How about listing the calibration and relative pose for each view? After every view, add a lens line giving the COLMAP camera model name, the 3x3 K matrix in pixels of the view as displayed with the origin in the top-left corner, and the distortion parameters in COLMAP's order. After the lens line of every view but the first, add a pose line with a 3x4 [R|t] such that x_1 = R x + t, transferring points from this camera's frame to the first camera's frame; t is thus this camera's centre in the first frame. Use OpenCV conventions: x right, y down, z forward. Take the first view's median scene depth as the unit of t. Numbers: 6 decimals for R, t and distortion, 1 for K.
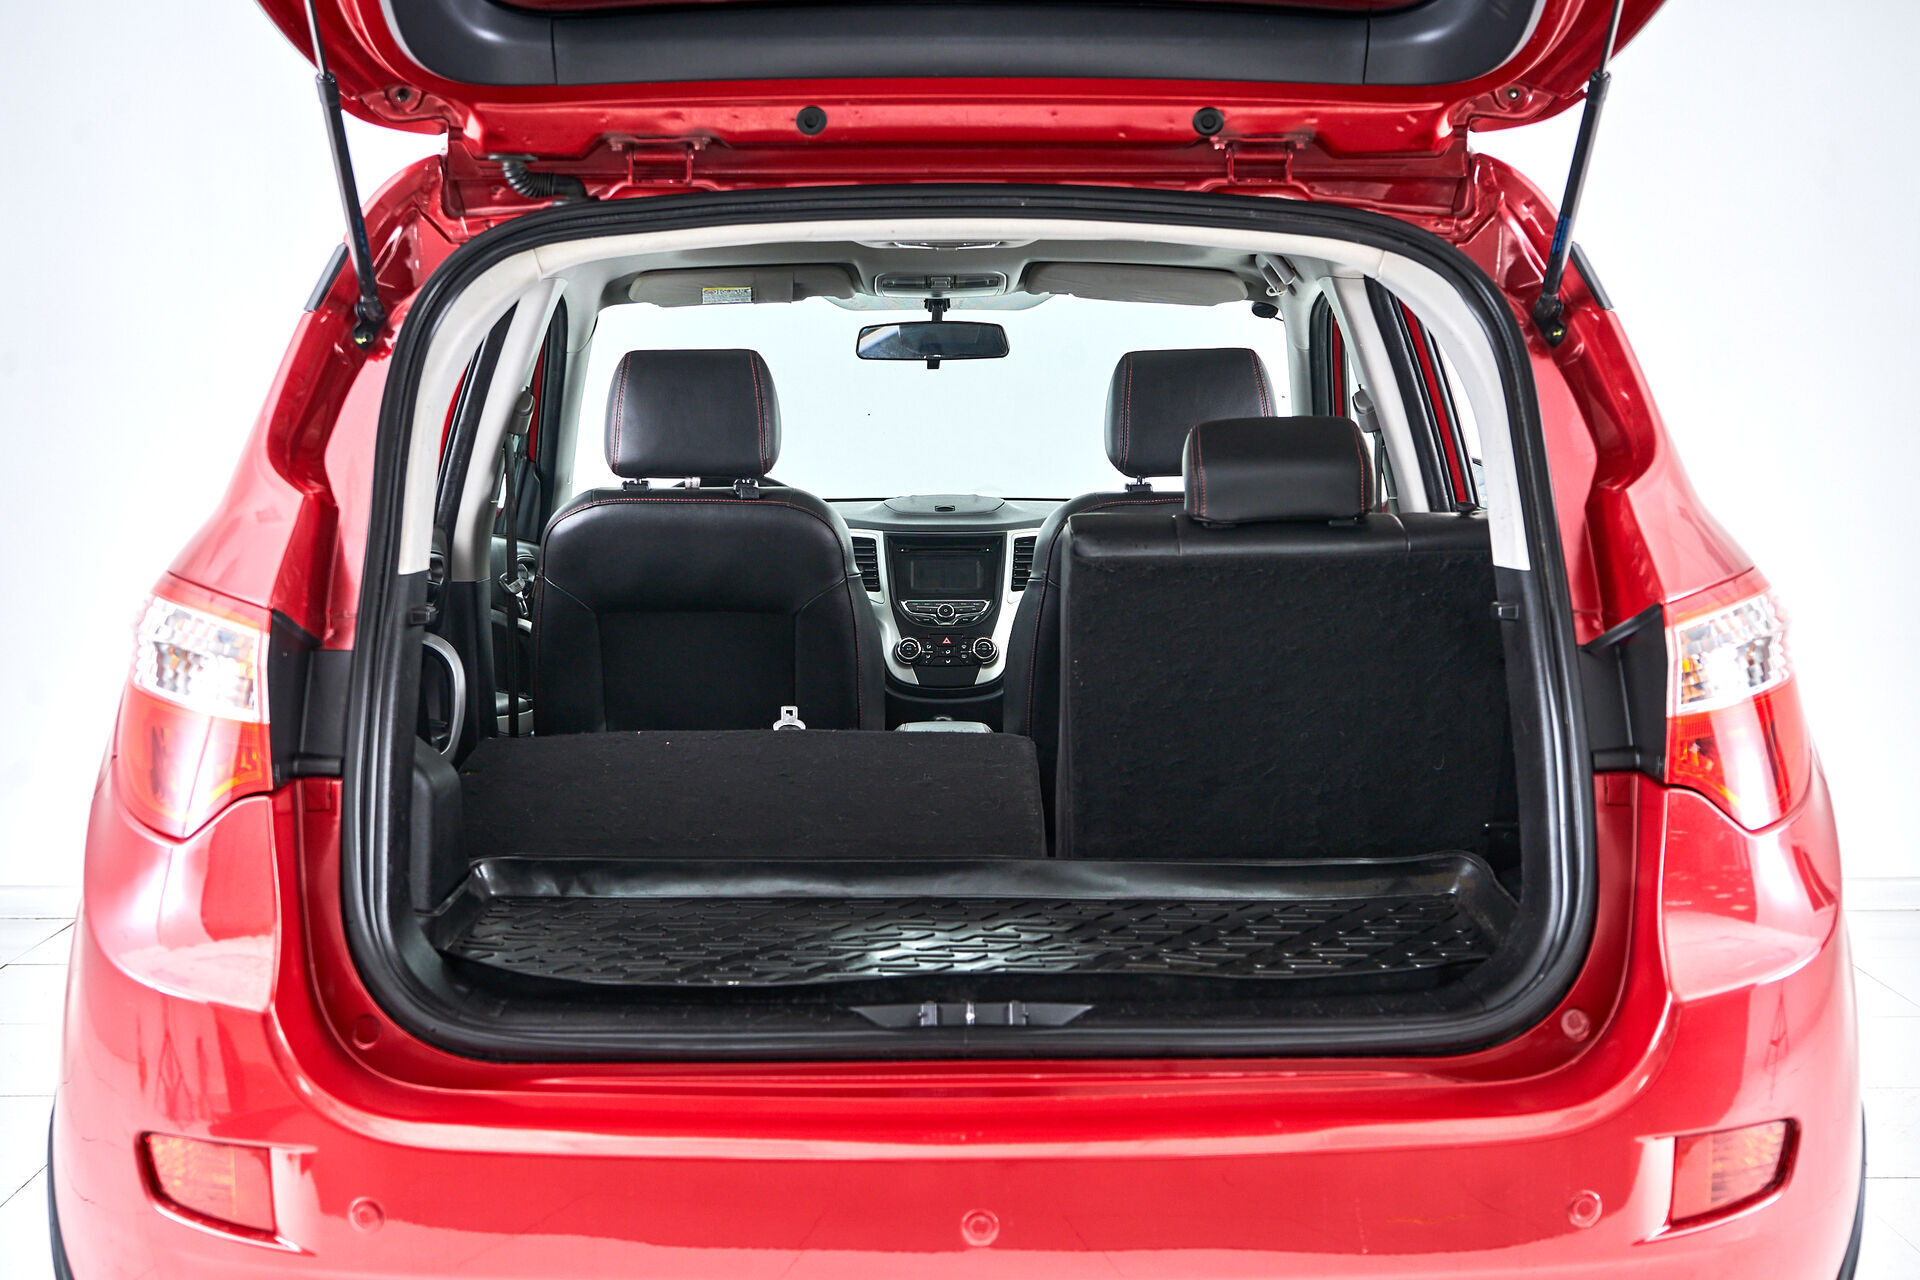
lens RADIAL K [[2809.0, 0, 959.8], [0, 2809.0, 640.2], [0, 0, 1]] dist [-0.009066, 0.000000]
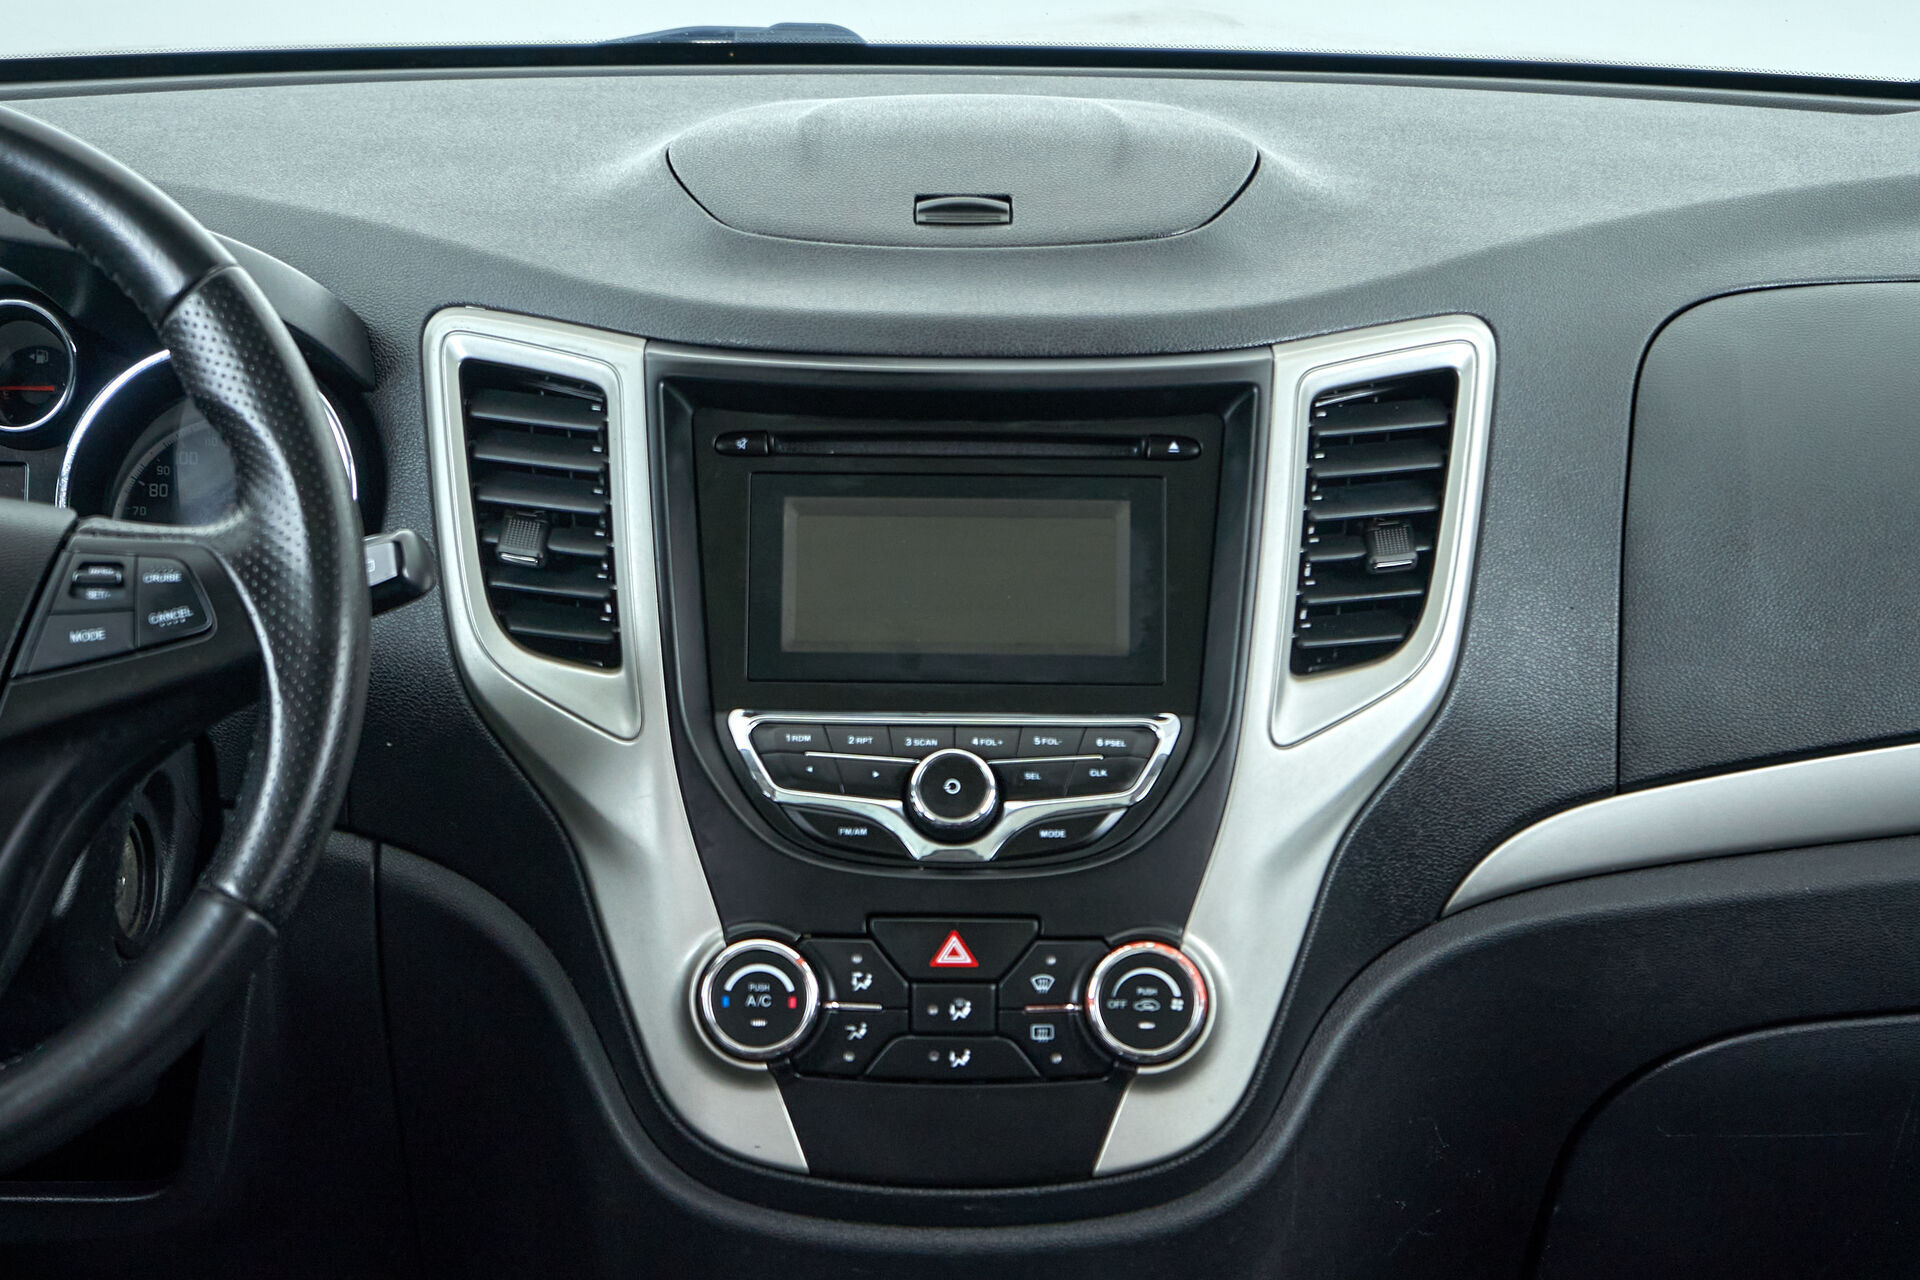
lens RADIAL K [[5128.9, 0, 960.5], [0, 5128.9, 647.0], [0, 0, 1]] dist [0.022423, 0.000000]
pose [[0.999659, 0.017729, -0.019177, 0.002228], [-0.014083, 0.984314, 0.175862, -0.082878], [0.021994, -0.175532, 0.984228, 0.651564]]
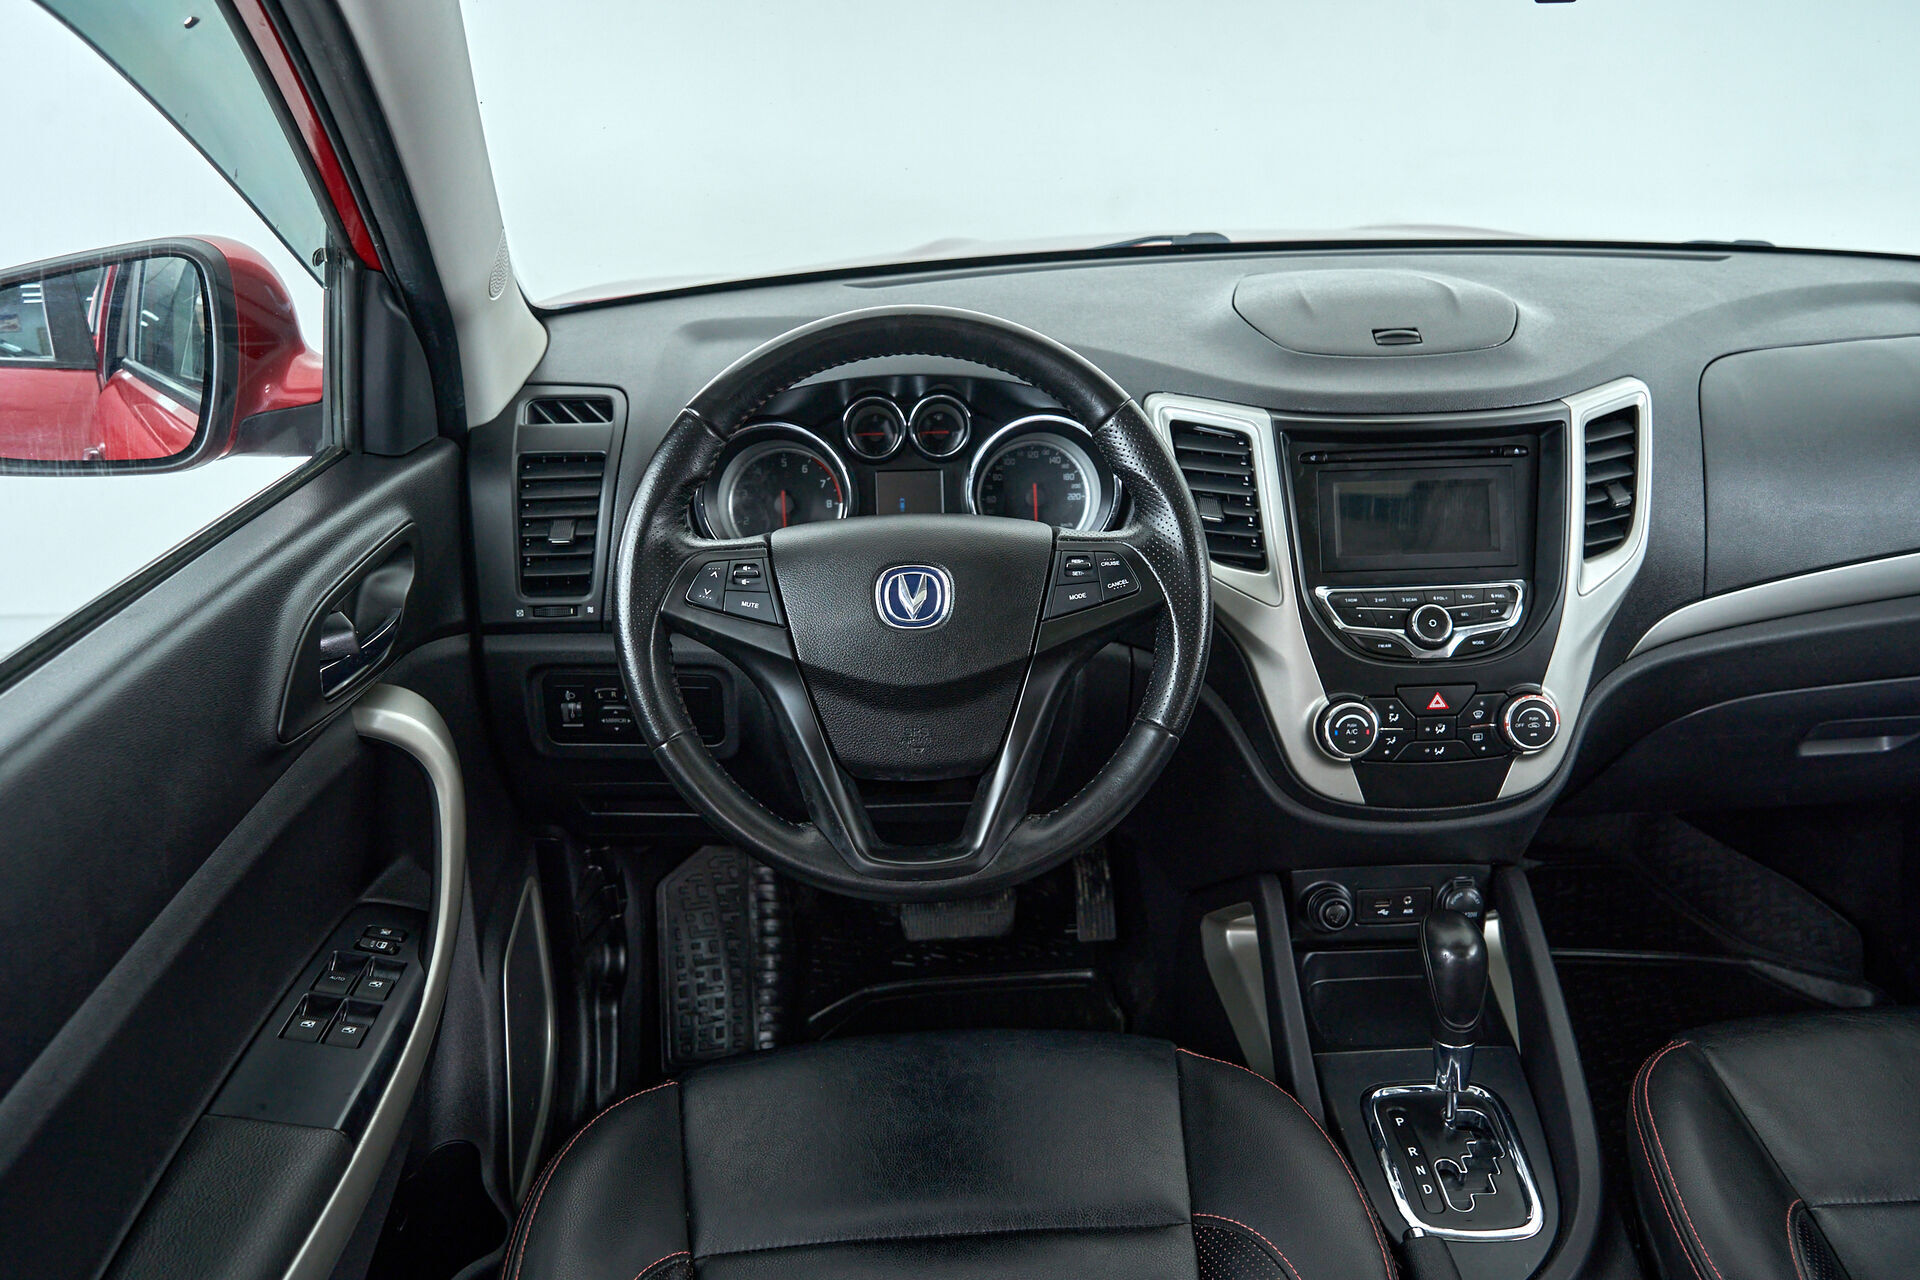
lens RADIAL K [[1568.2, 0, 961.5], [0, 1568.2, 642.9], [0, 0, 1]] dist [0.005552, -0.009220]
pose [[0.999635, -0.024874, 0.010552, -0.076464], [0.019938, 0.942645, 0.333202, -0.085728], [-0.018235, -0.332870, 0.942796, 0.784807]]
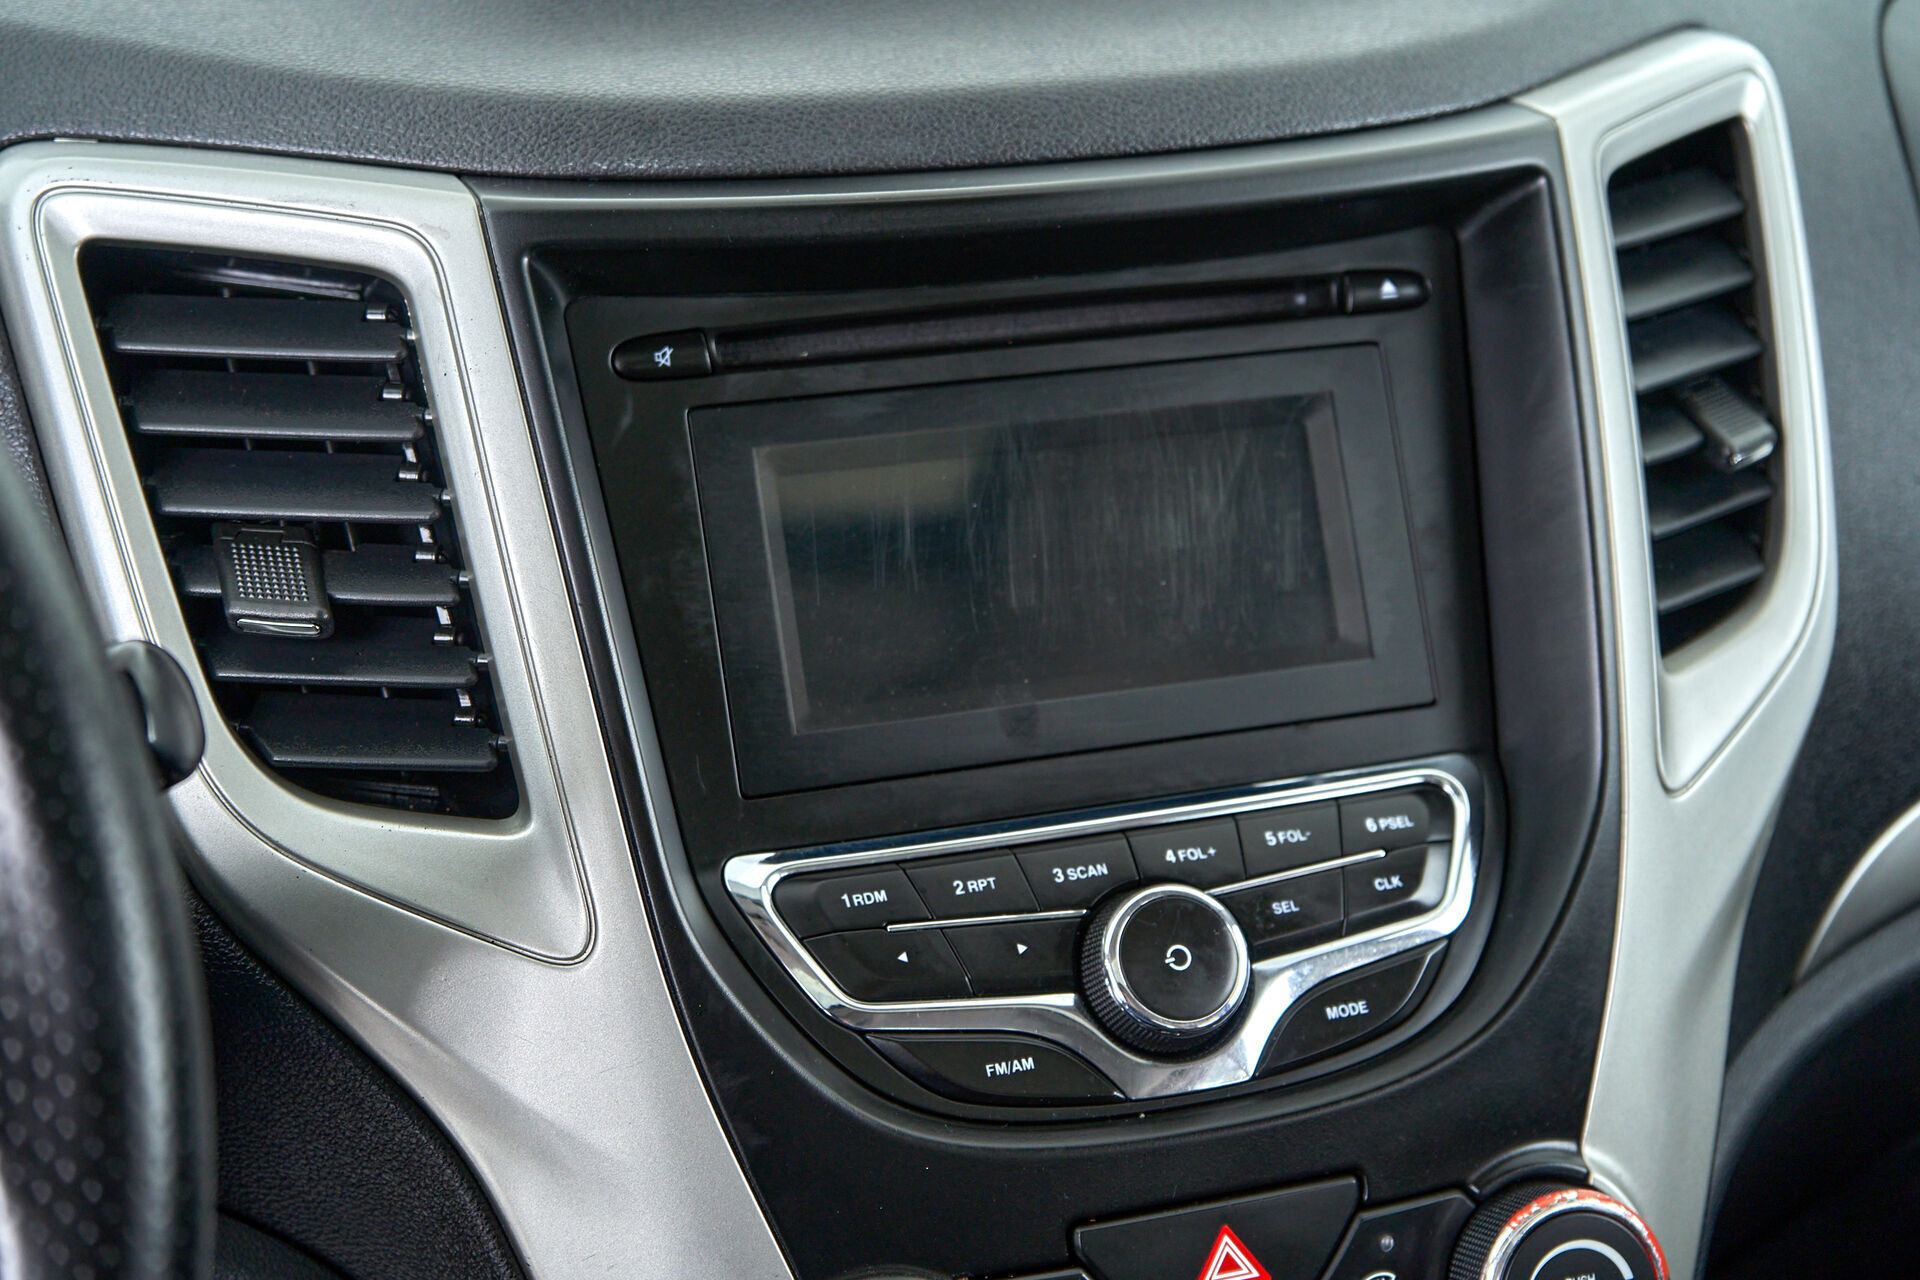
lens RADIAL K [[3122.9, 0, 958.1], [0, 3122.9, 638.4], [0, 0, 1]] dist [0.044862, 0.000000]
pose [[0.950162, -0.107593, 0.292602, -0.046190], [0.023882, 0.960921, 0.275790, -0.054926], [-0.310841, -0.255057, 0.915600, 0.898548]]
